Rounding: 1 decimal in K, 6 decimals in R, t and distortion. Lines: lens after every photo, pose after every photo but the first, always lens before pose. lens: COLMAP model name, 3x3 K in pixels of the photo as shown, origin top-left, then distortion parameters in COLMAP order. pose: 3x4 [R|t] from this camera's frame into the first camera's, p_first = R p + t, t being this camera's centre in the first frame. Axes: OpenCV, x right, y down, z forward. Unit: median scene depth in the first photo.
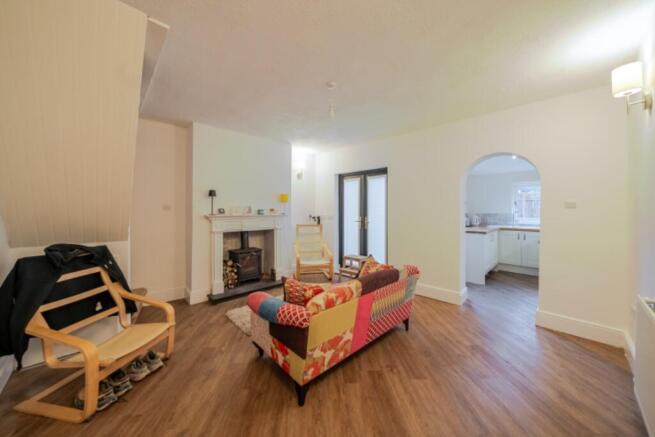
lens RADIAL K [[228.6, 0, 326.3], [0, 228.6, 209.8], [0, 0, 1]] dist [-0.002605, -0.000034]
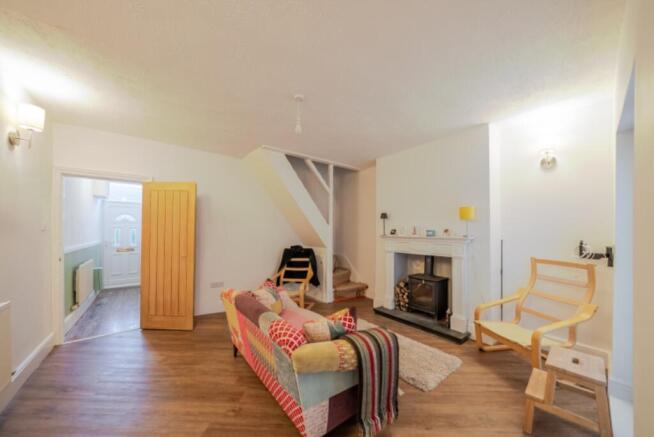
lens RADIAL K [[228.3, 0, 323.5], [0, 228.3, 229.3], [0, 0, 1]] dist [-0.002605, -0.000034]
pose [[-0.086360, -0.009094, -0.996222, 0.656240], [0.001144, 0.999957, -0.009227, 0.002999], [0.996263, -0.001936, -0.086346, 0.818166]]
